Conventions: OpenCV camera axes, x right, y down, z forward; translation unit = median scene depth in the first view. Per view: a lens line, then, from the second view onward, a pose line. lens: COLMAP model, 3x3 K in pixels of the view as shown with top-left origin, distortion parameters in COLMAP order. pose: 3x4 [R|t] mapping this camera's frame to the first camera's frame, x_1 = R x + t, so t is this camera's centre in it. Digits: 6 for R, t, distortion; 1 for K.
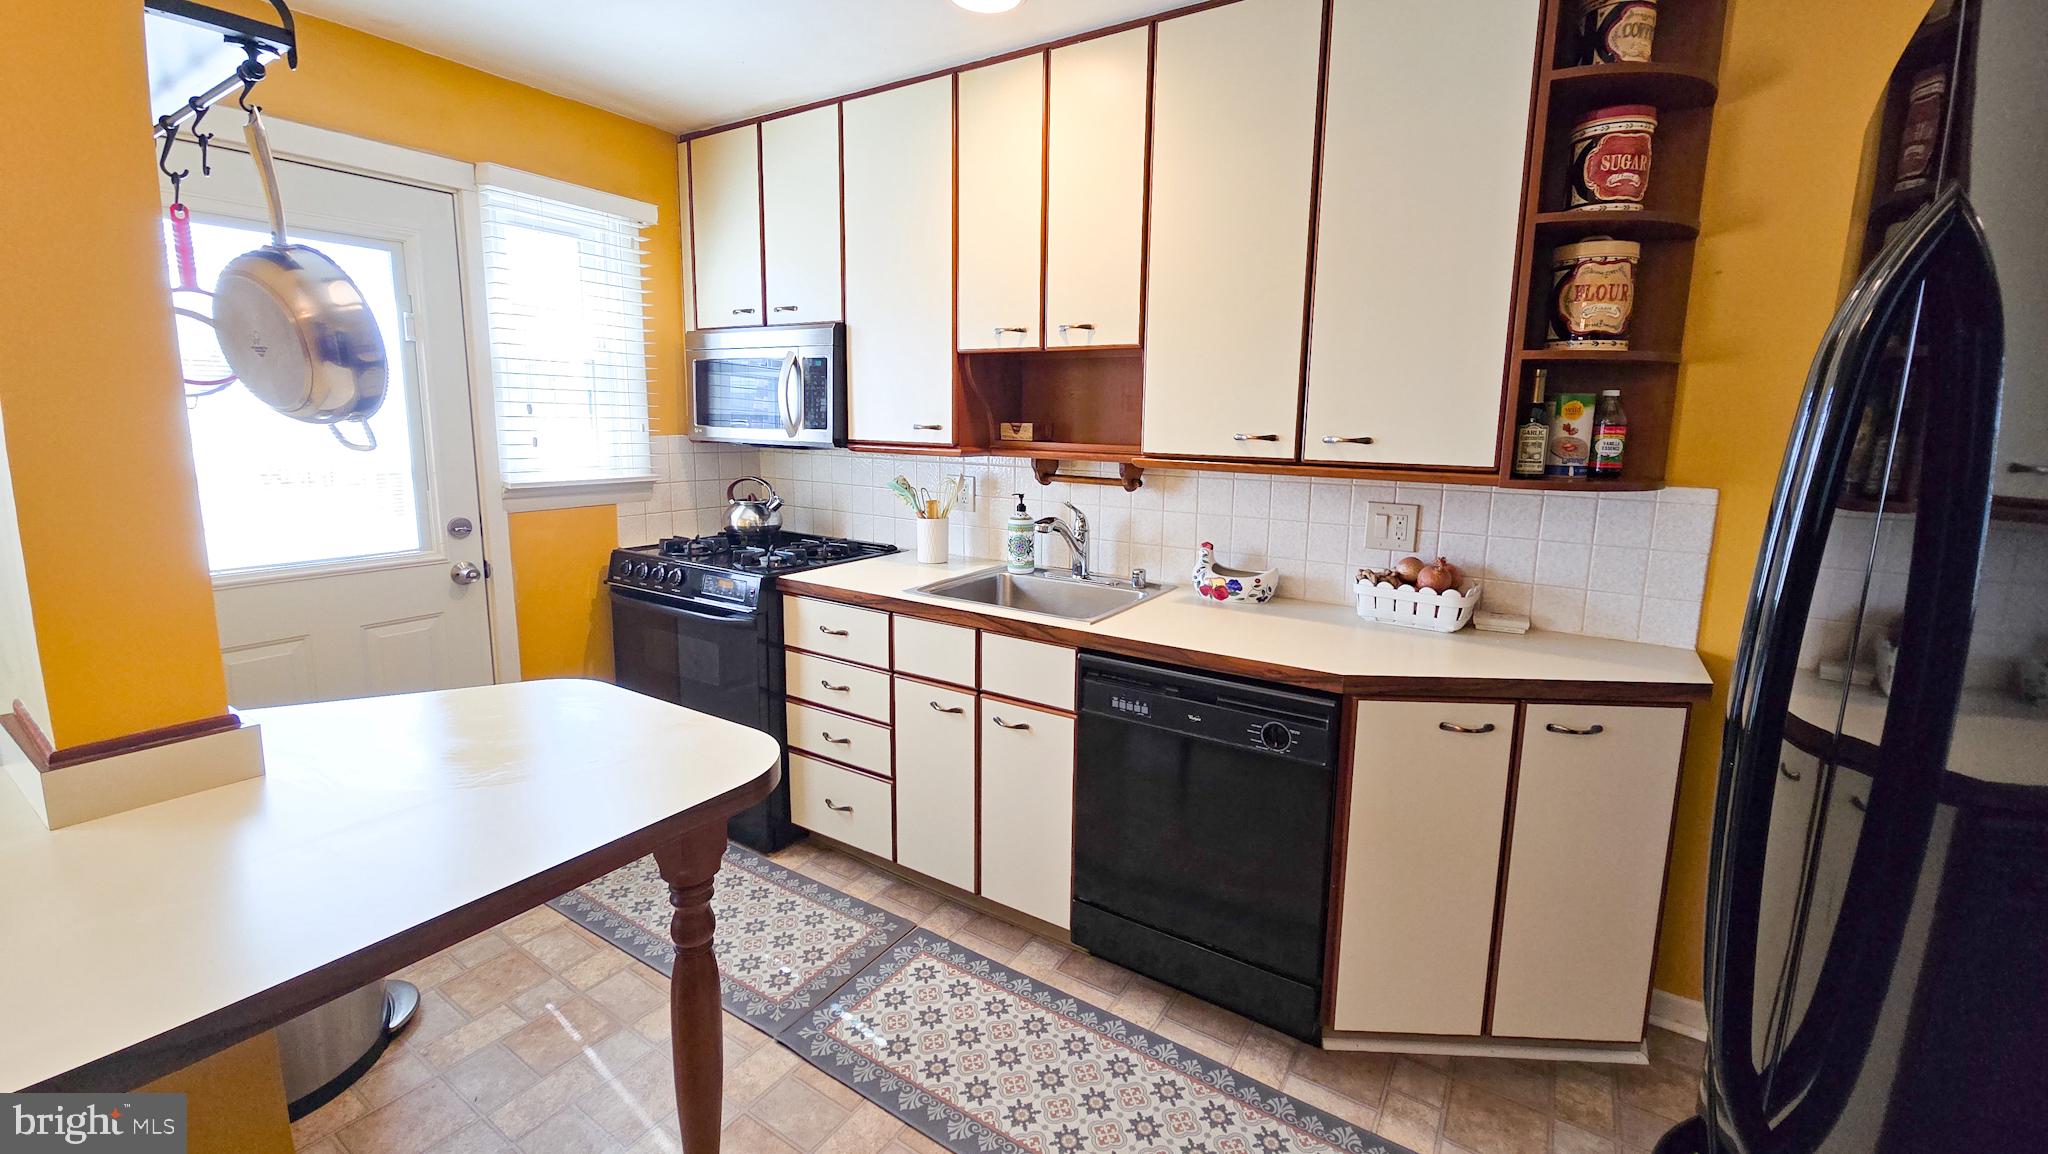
lens RADIAL K [[832.7, 0, 1038.5], [0, 832.7, 544.5], [0, 0, 1]] dist [0.014420, -0.006358]
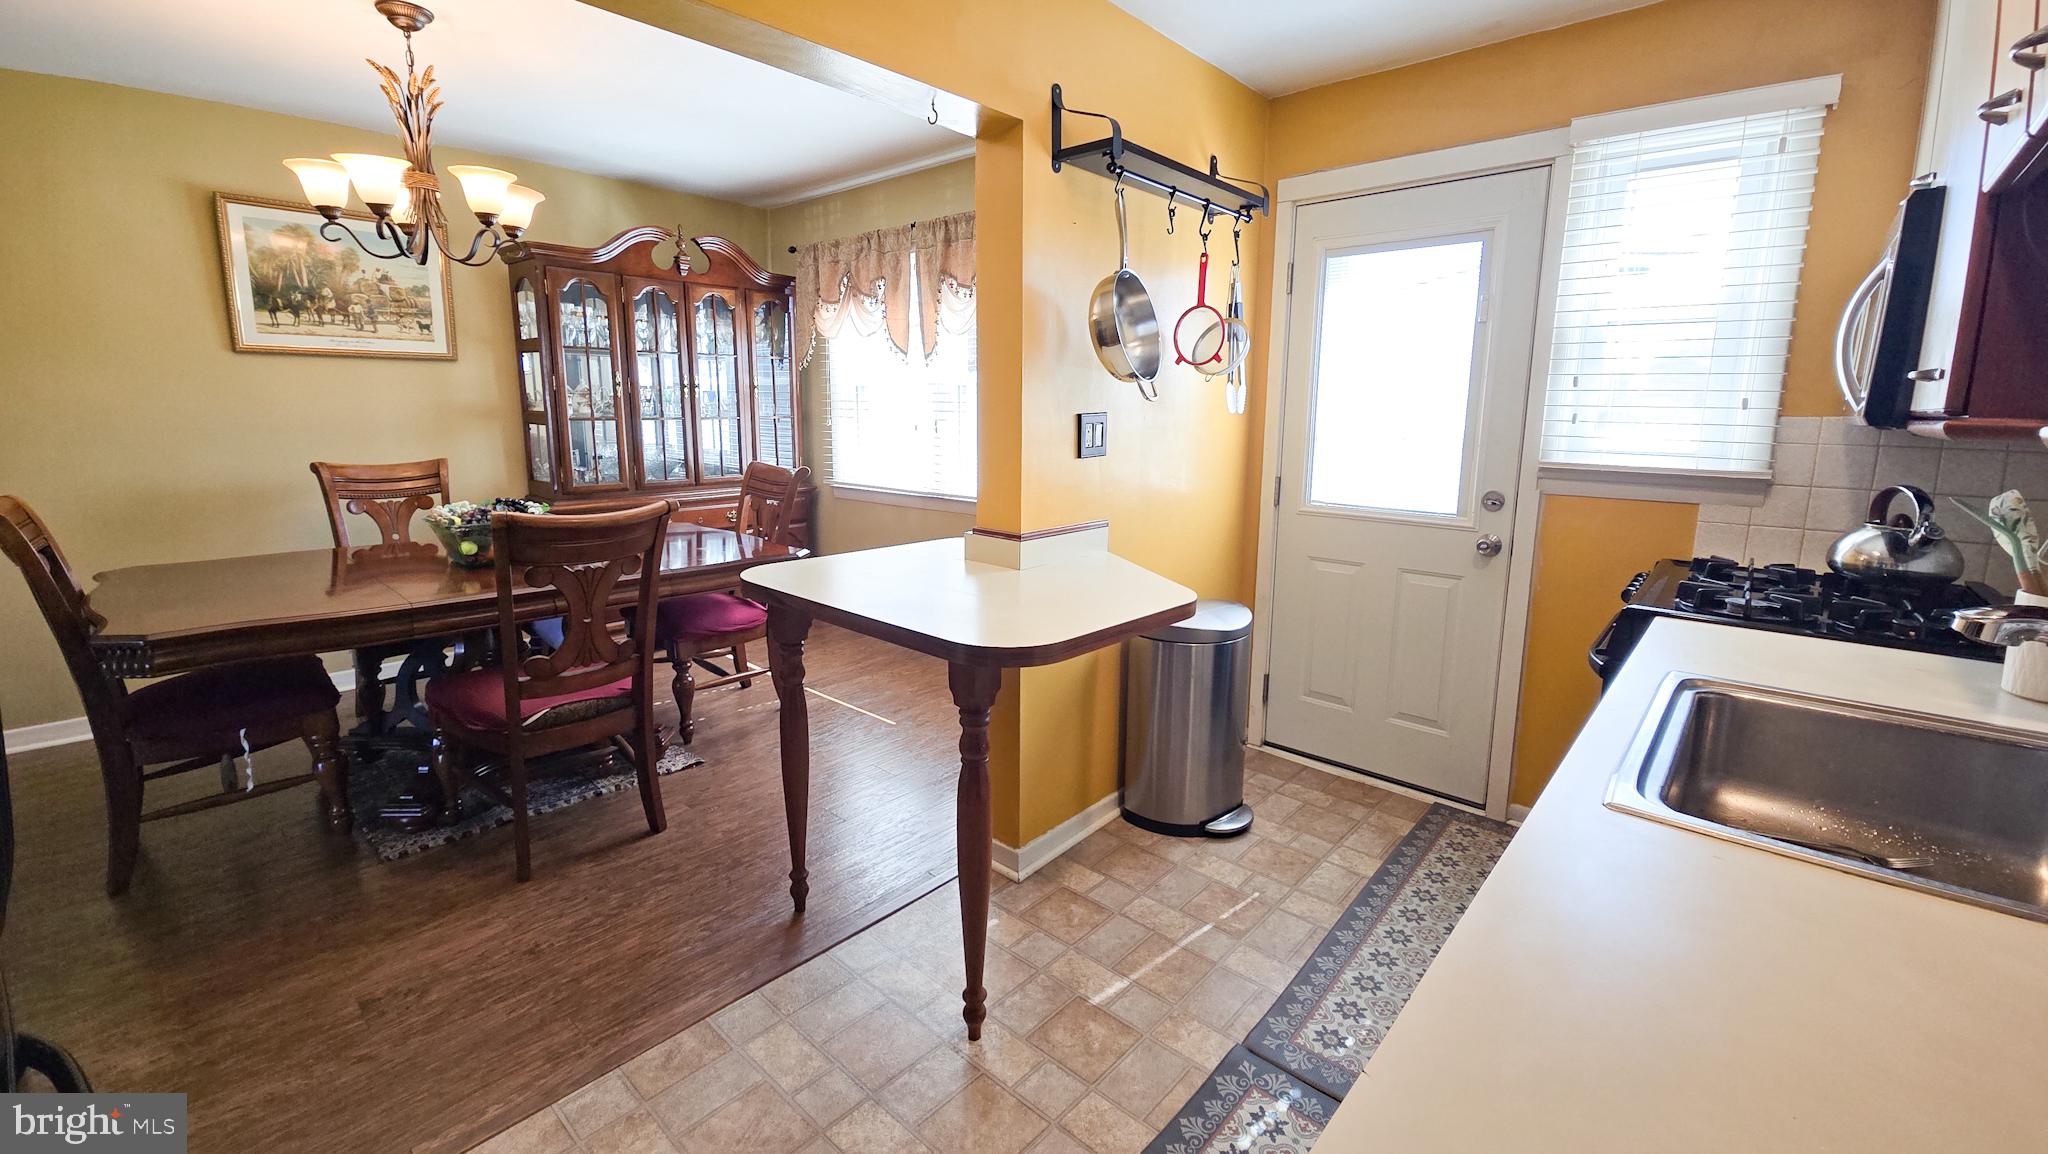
lens RADIAL K [[832.7, 0, 1038.5], [0, 832.7, 544.5], [0, 0, 1]] dist [0.014420, -0.006358]
pose [[-0.163635, 0.137101, -0.976948, 0.468687], [-0.169452, 0.971672, 0.164744, -0.048359], [0.971859, 0.192503, -0.135768, 0.699024]]
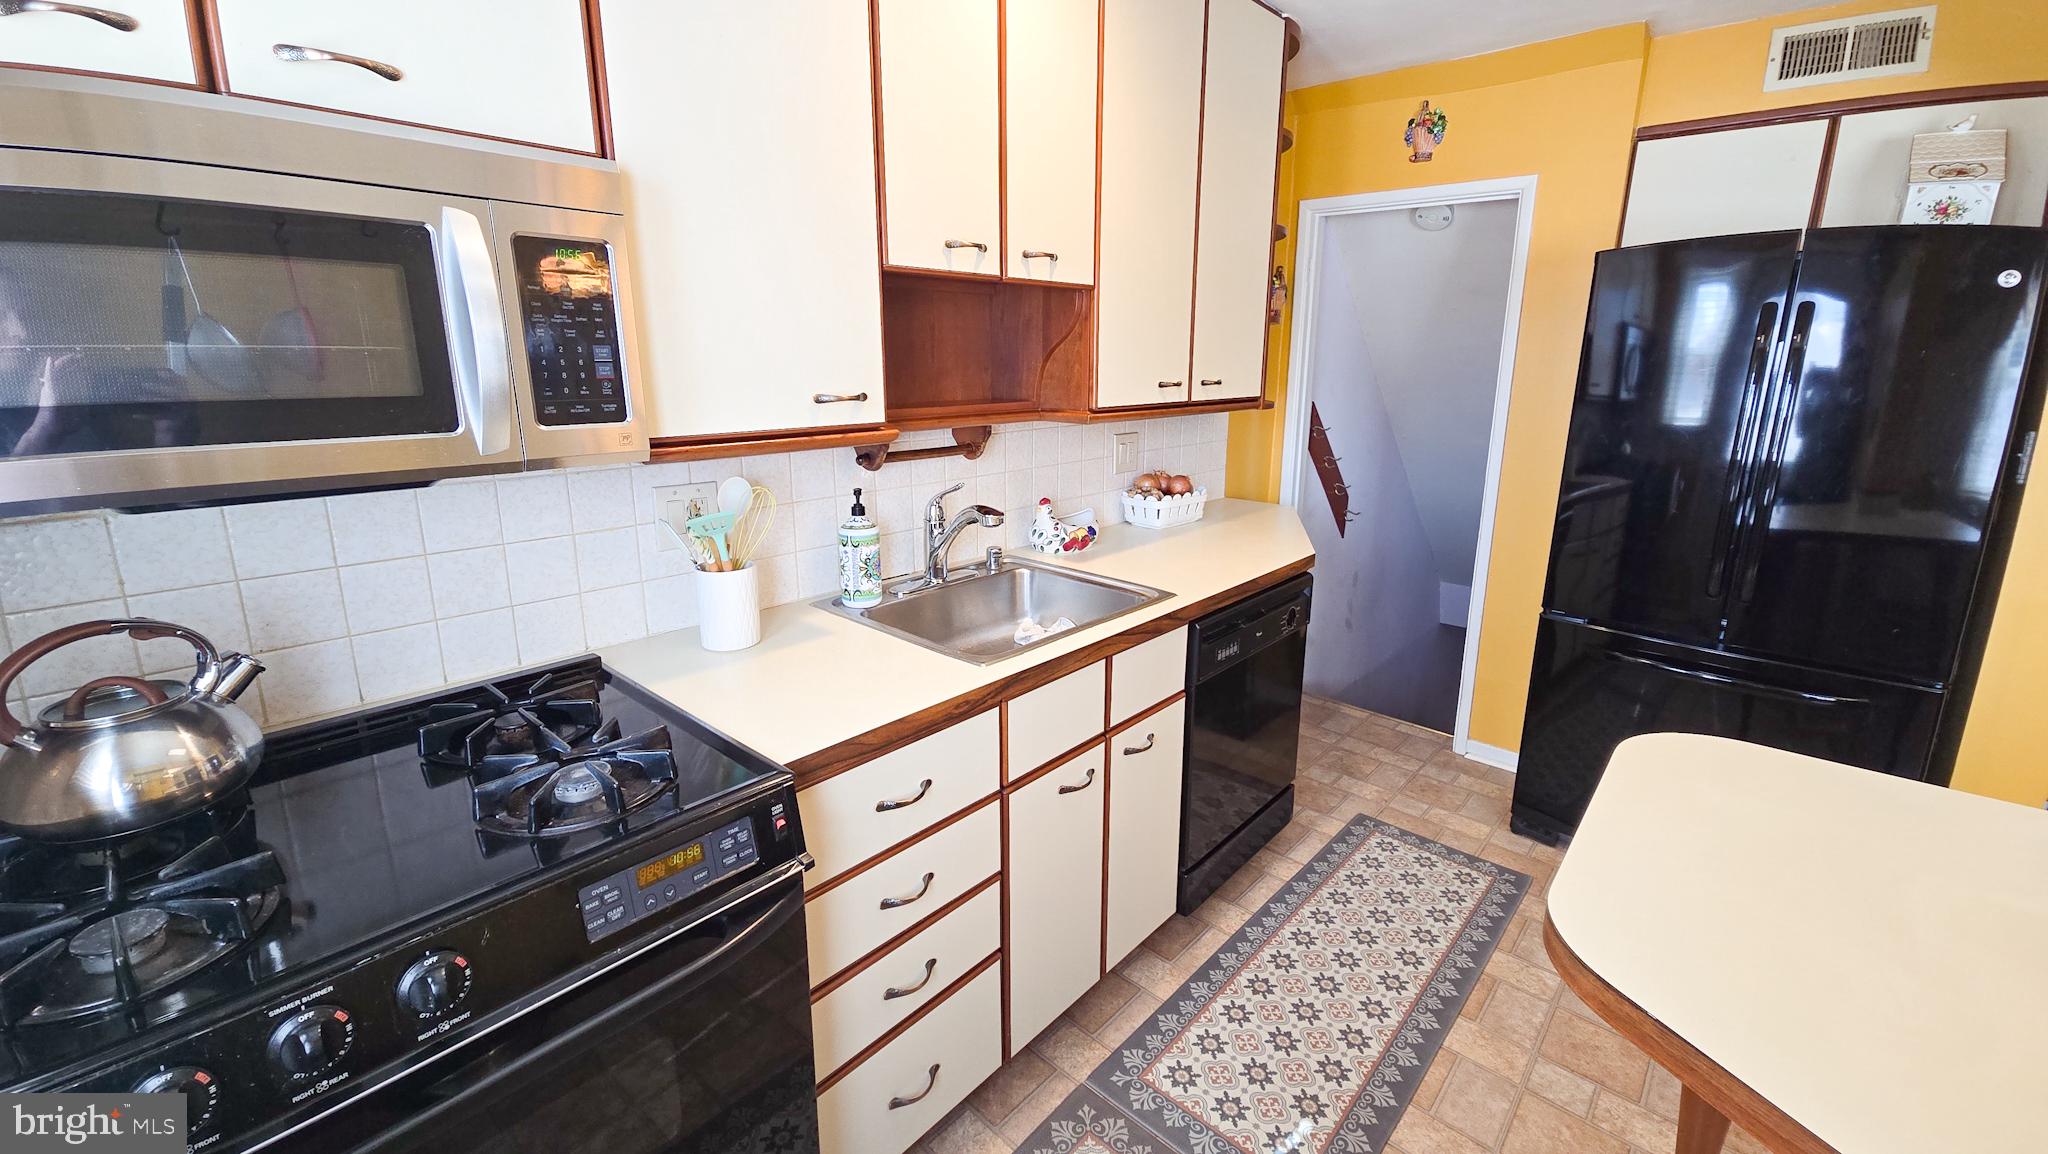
lens RADIAL K [[832.7, 0, 1038.5], [0, 832.7, 544.5], [0, 0, 1]] dist [0.014420, -0.006358]
pose [[0.165301, -0.236562, 0.957452, -0.783614], [0.150068, 0.965536, 0.212651, -0.167740], [-0.974759, 0.108532, 0.195105, 0.893175]]
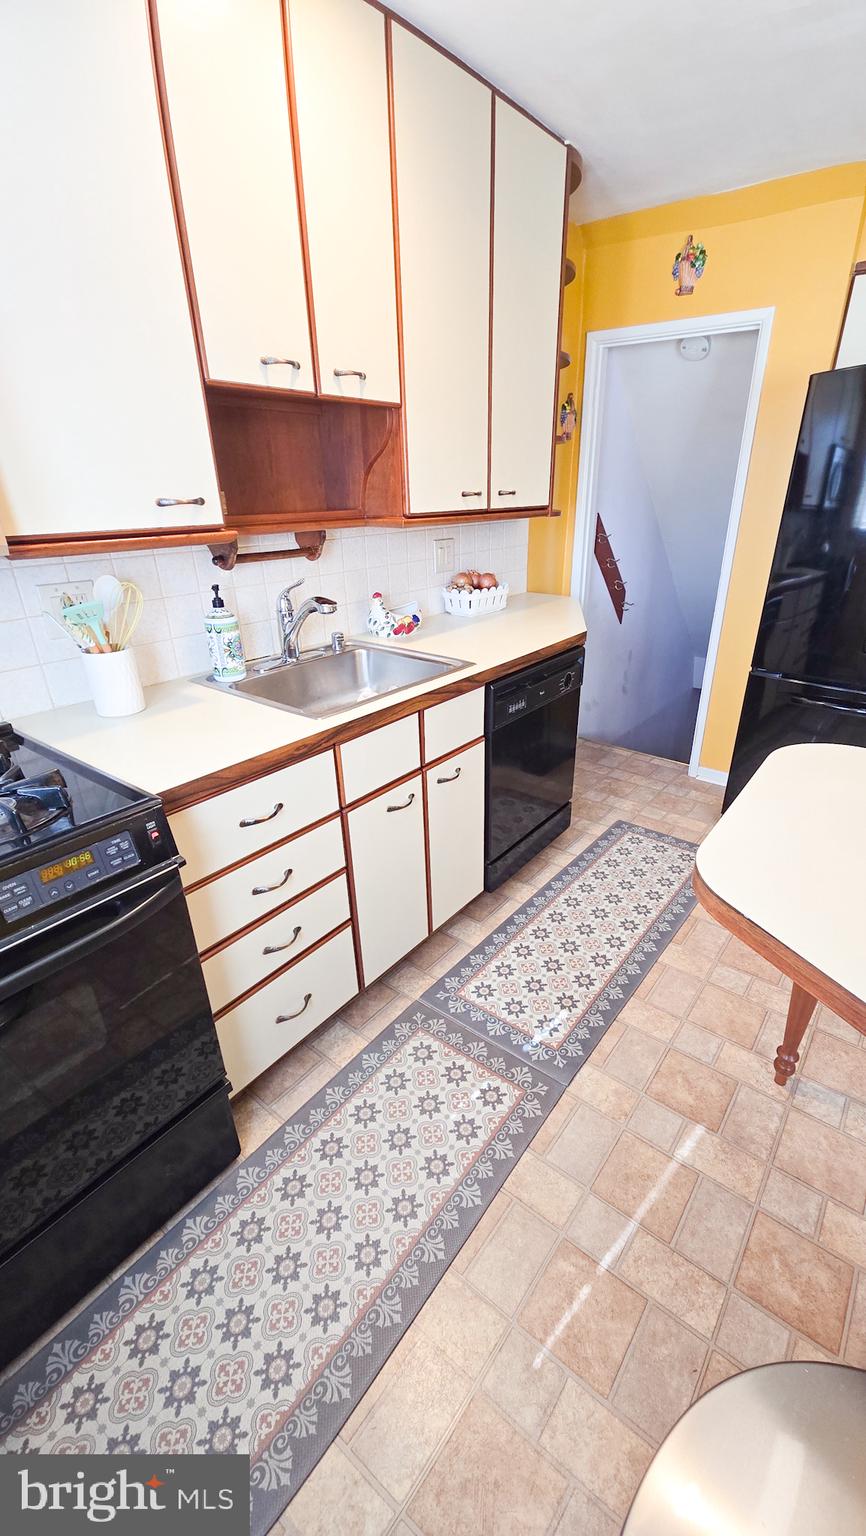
lens RADIAL K [[624.5, 0, 458.6], [0, 624.5, 780.2], [0, 0, 1]] dist [0.014420, -0.006358]
pose [[0.082272, -0.442326, 0.893073, -0.779577], [0.164387, 0.889859, 0.425590, -0.138202], [-0.982959, 0.111795, 0.145923, 0.844437]]
